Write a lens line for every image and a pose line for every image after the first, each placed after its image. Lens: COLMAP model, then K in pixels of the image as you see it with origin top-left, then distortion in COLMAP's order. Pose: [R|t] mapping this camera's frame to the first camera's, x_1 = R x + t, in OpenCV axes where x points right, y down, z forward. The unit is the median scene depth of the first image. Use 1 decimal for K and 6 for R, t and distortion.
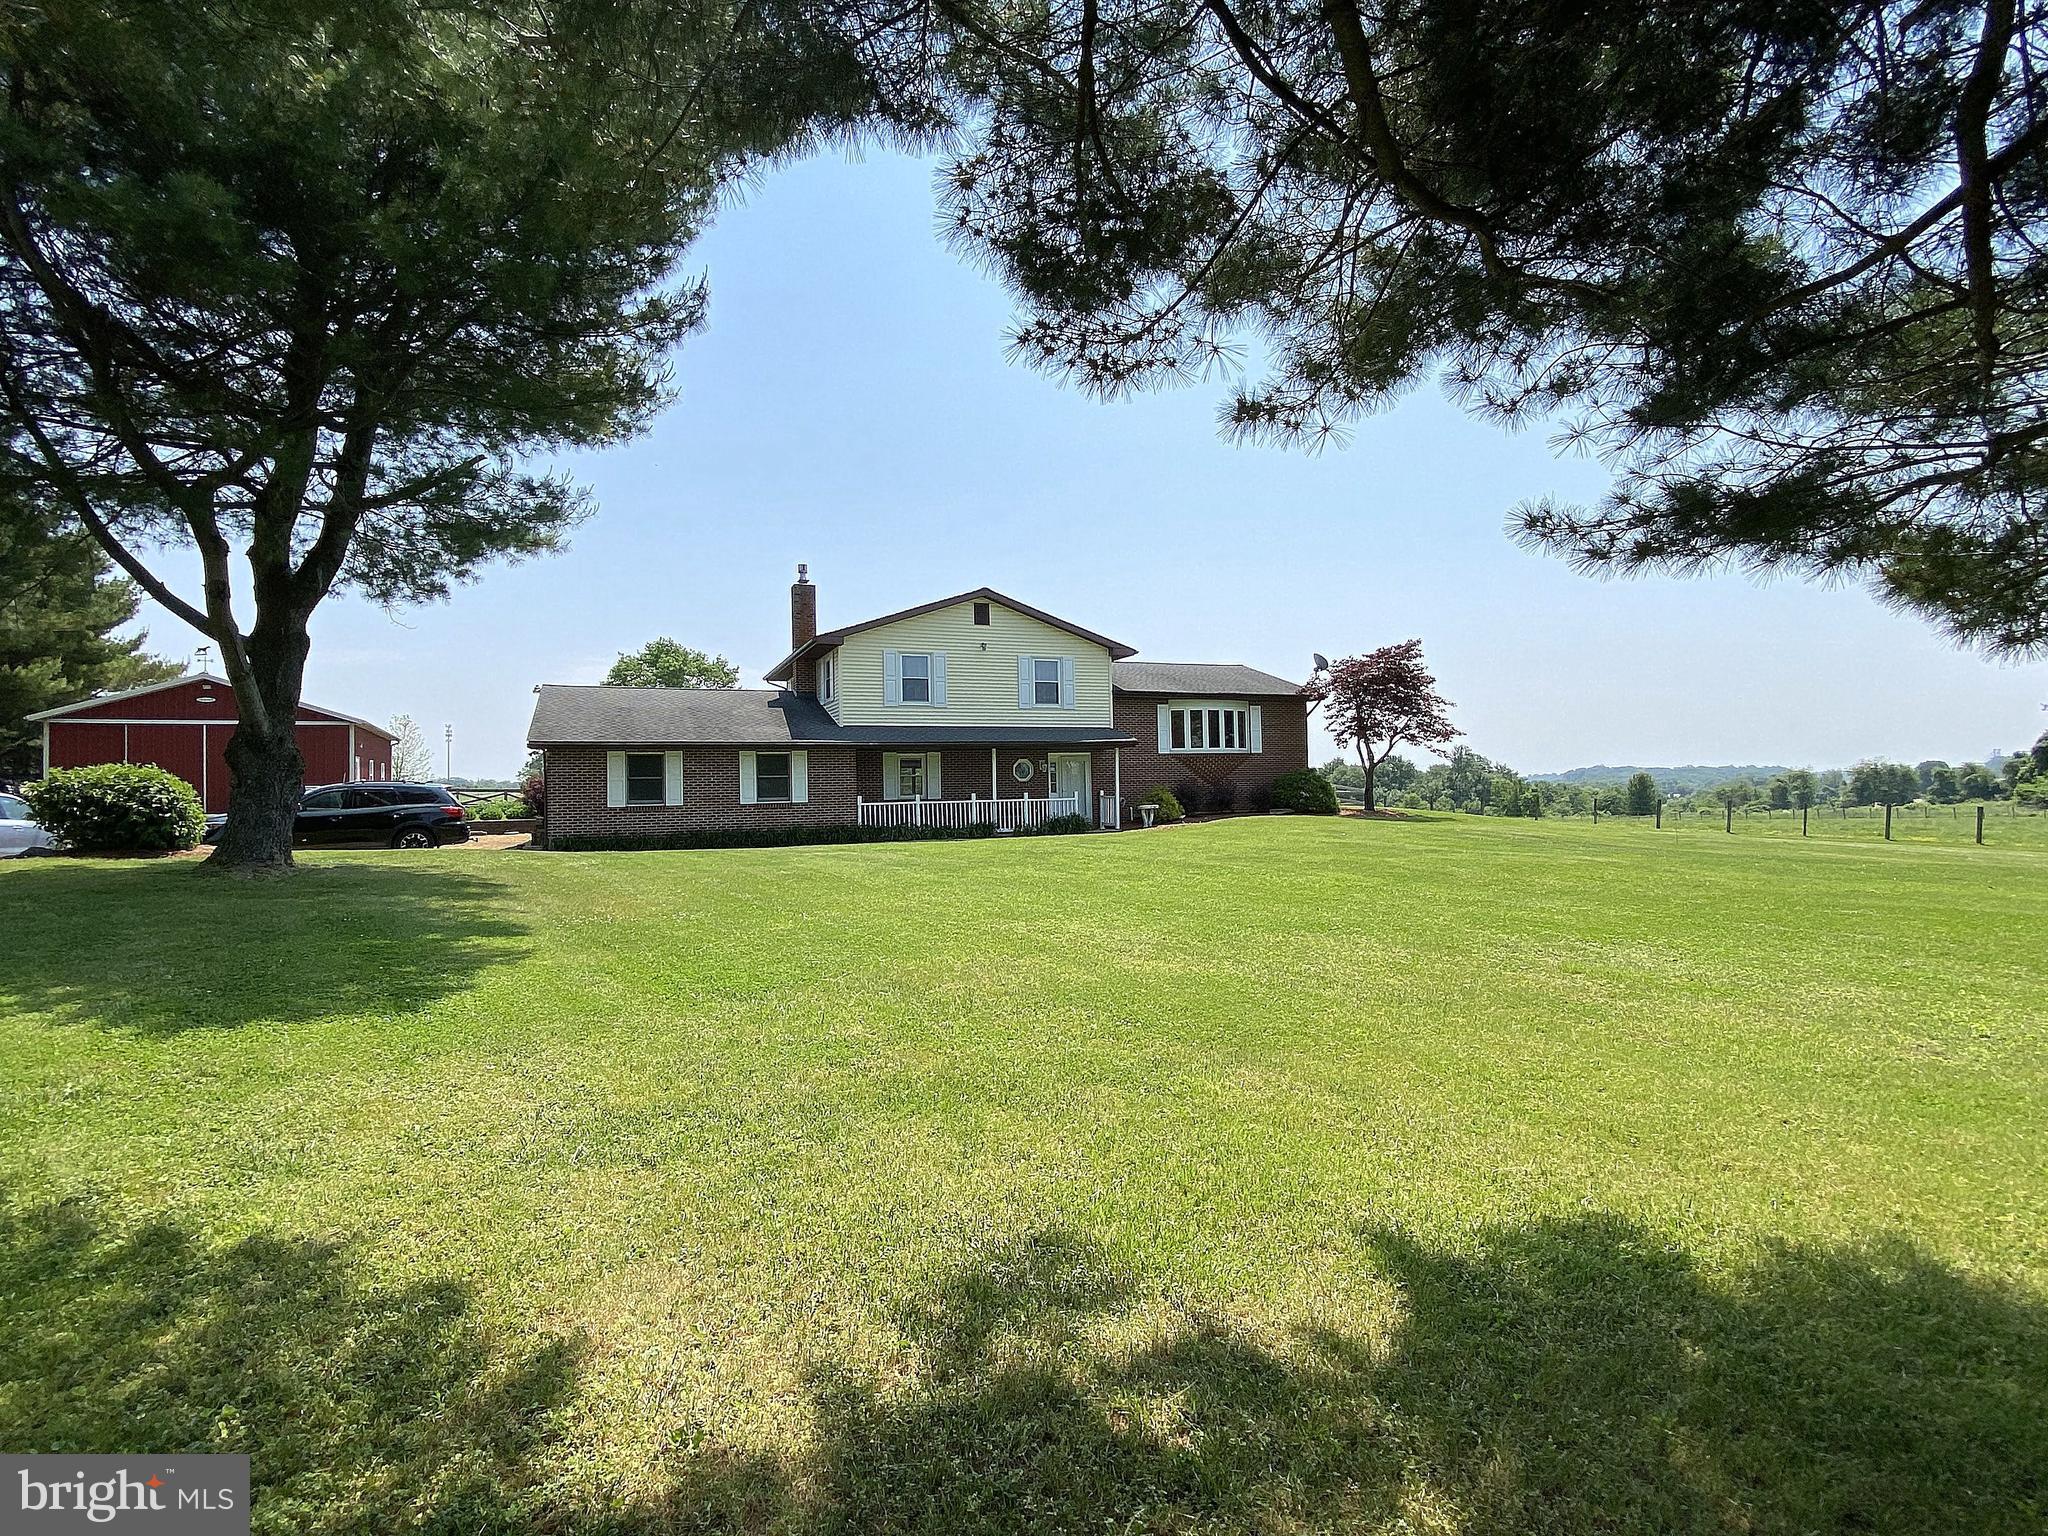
lens RADIAL K [[975.0, 0, 1024.0], [0, 975.0, 768.0], [0, 0, 1]] dist [0.040464, -0.036232]
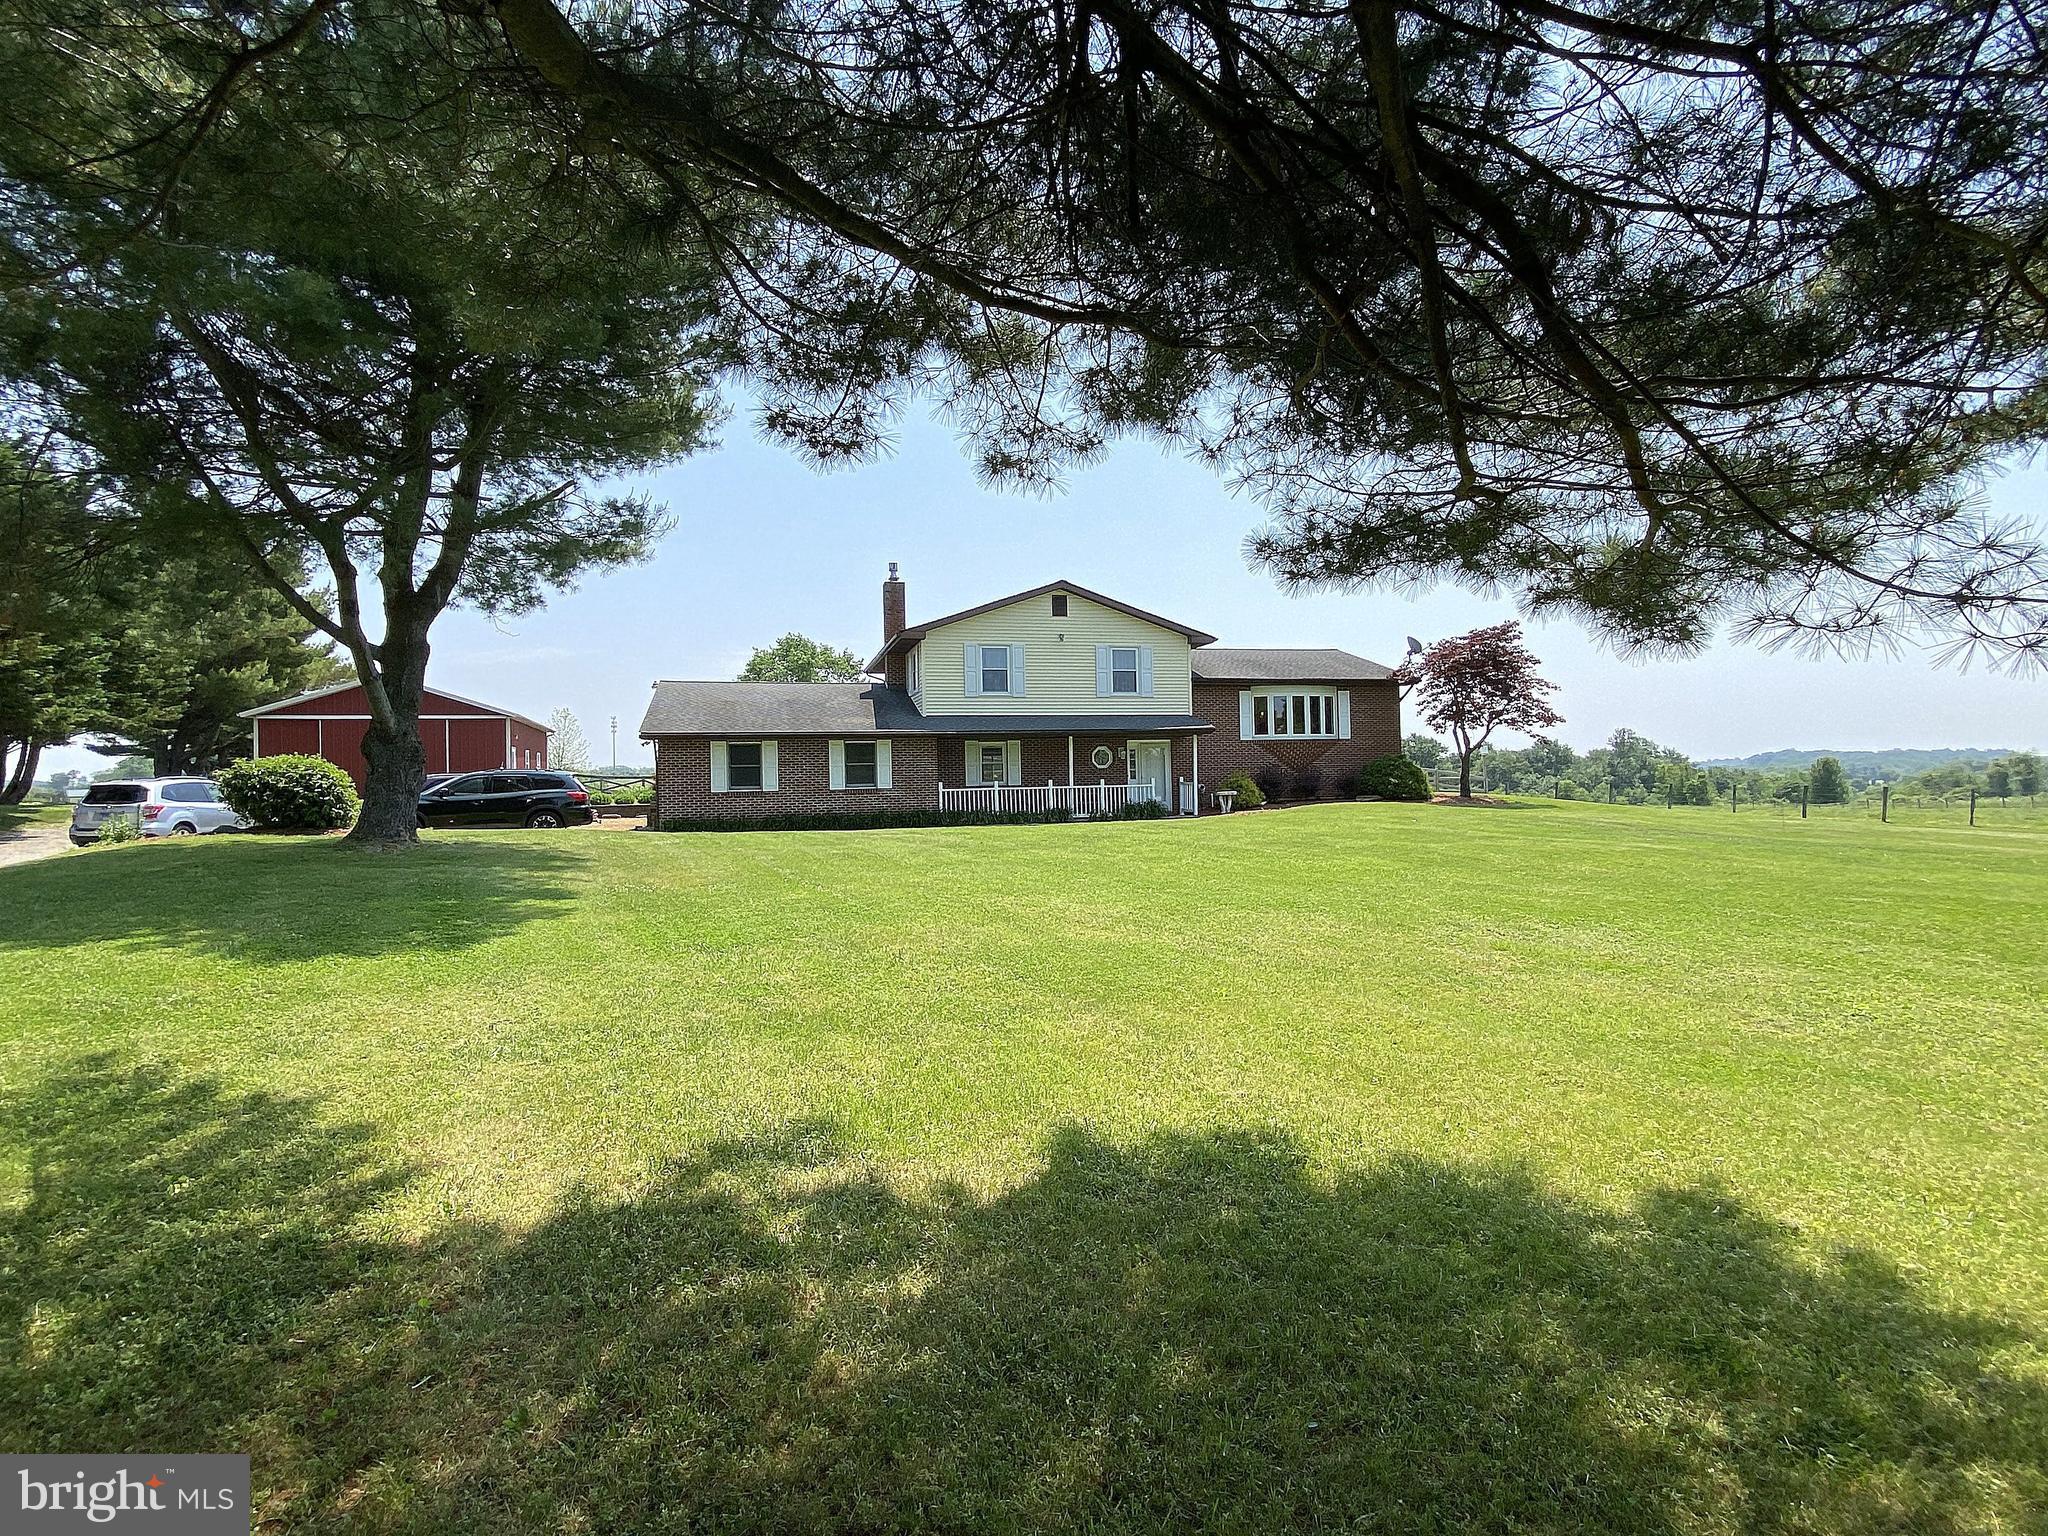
lens RADIAL K [[975.0, 0, 1024.0], [0, 975.0, 768.0], [0, 0, 1]] dist [0.040464, -0.036232]
pose [[0.991049, -0.002273, -0.133479, 0.055178], [0.004034, 0.999908, 0.012921, -0.000073], [0.133437, -0.013344, 0.990967, -0.026962]]
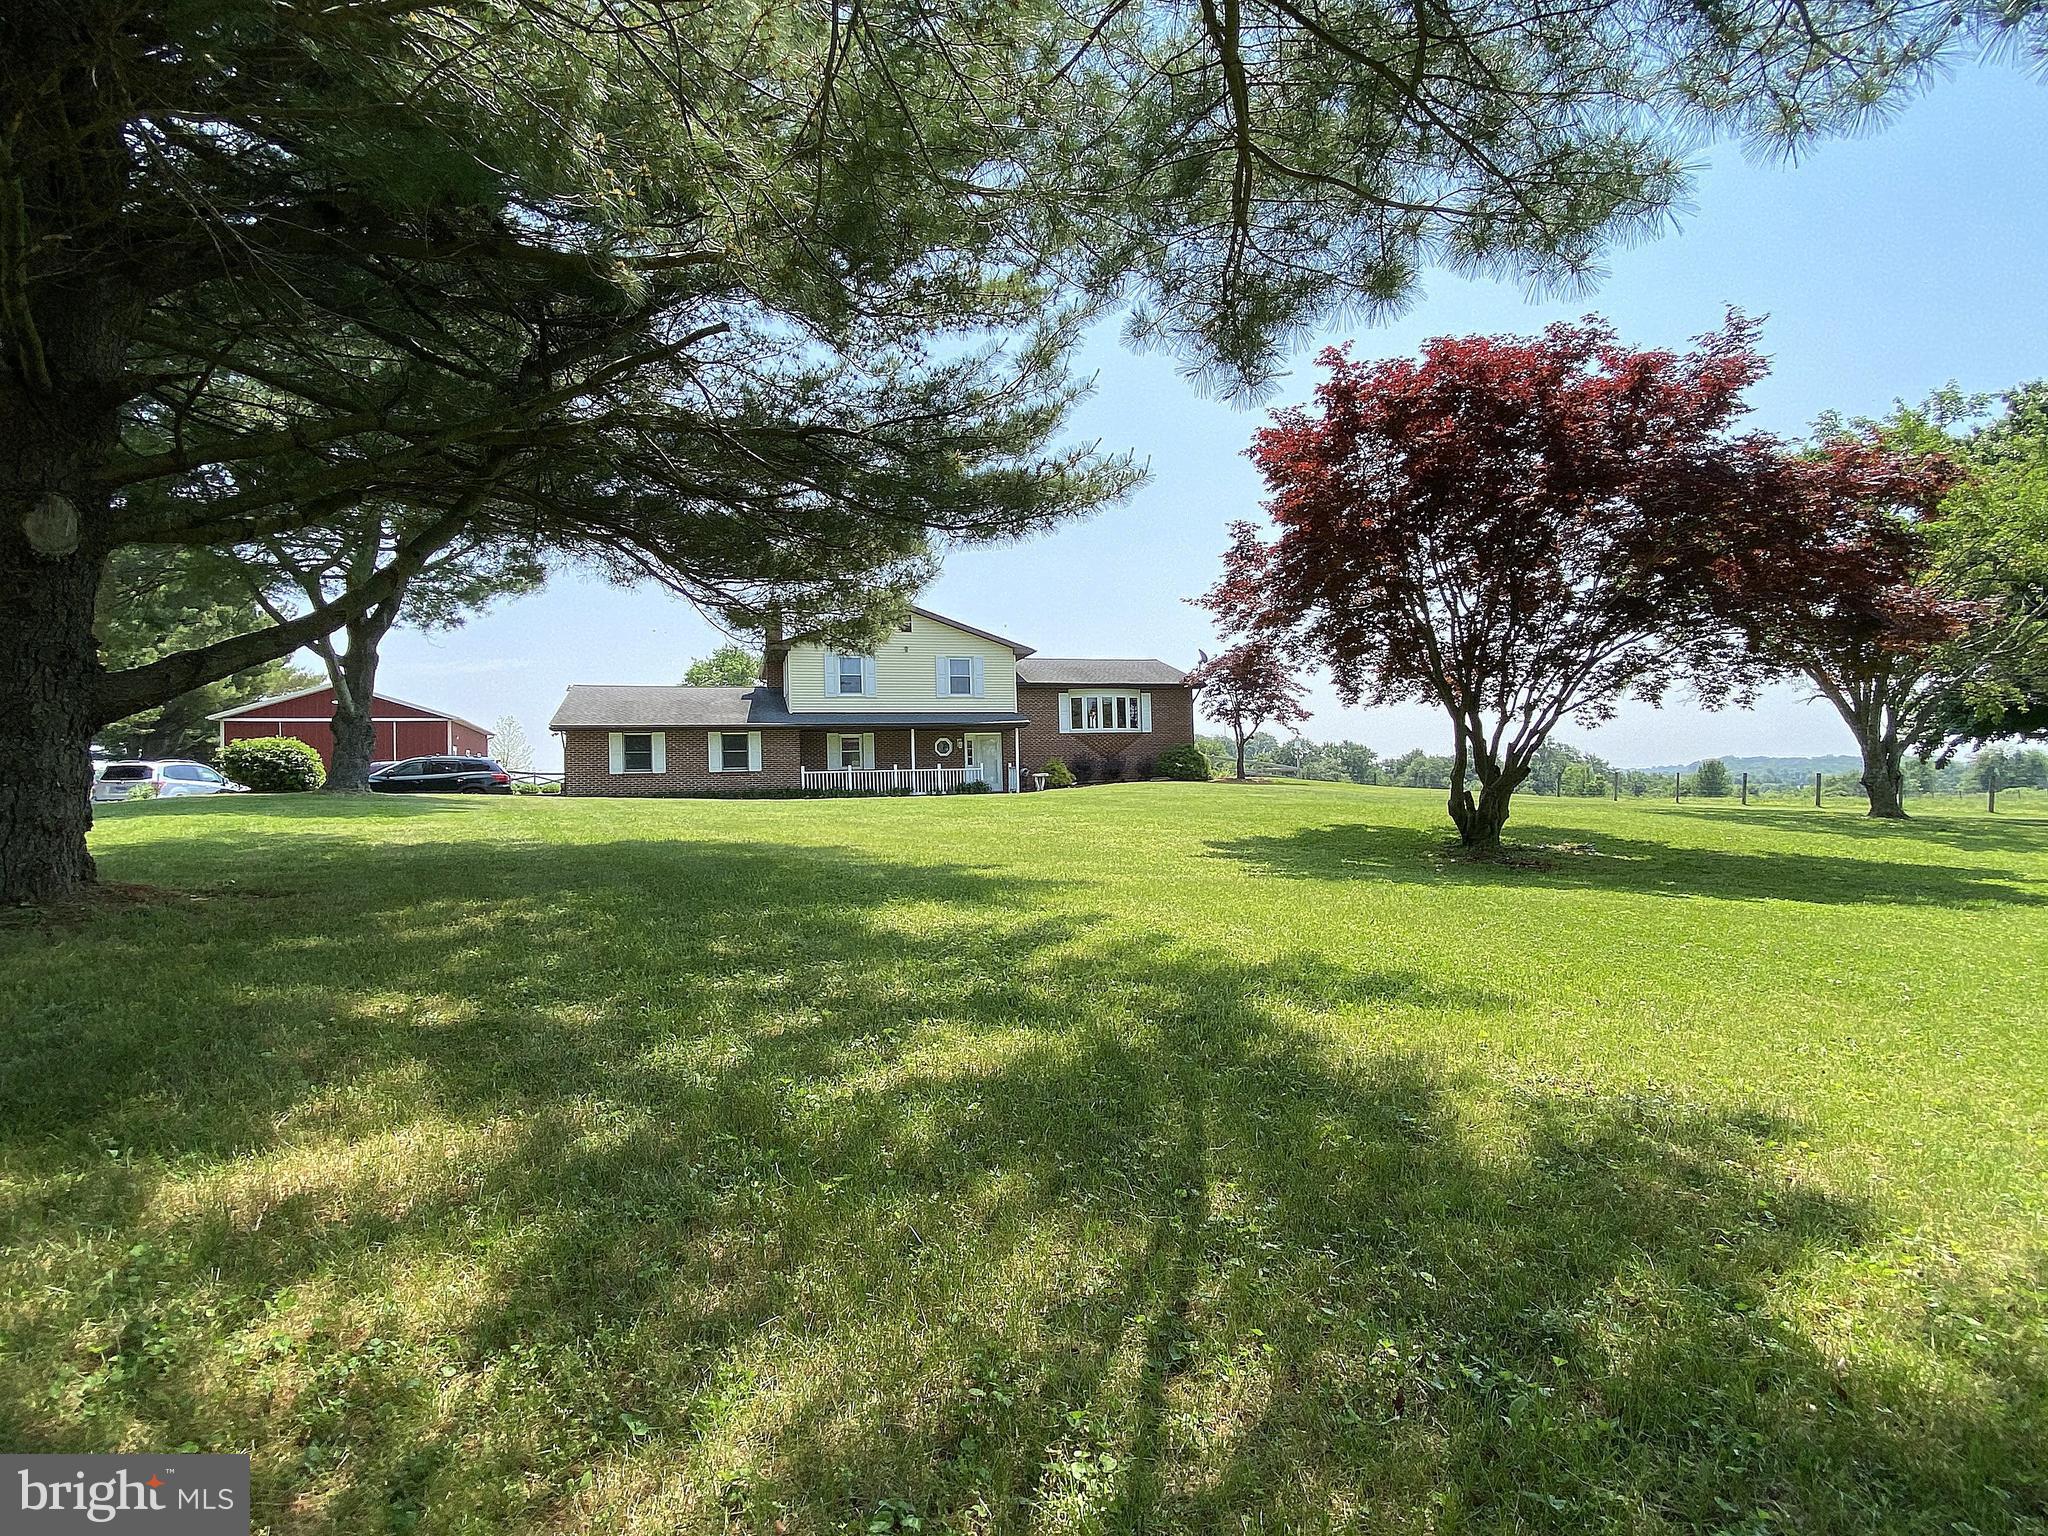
lens RADIAL K [[963.0, 0, 1053.2], [0, 963.0, 769.9], [0, 0, 1]] dist [0.000538, -0.020683]
pose [[0.998001, -0.009267, -0.062509, 0.221552], [0.009646, 0.999937, 0.005762, 0.026821], [0.062452, -0.006353, 0.998028, -0.235575]]
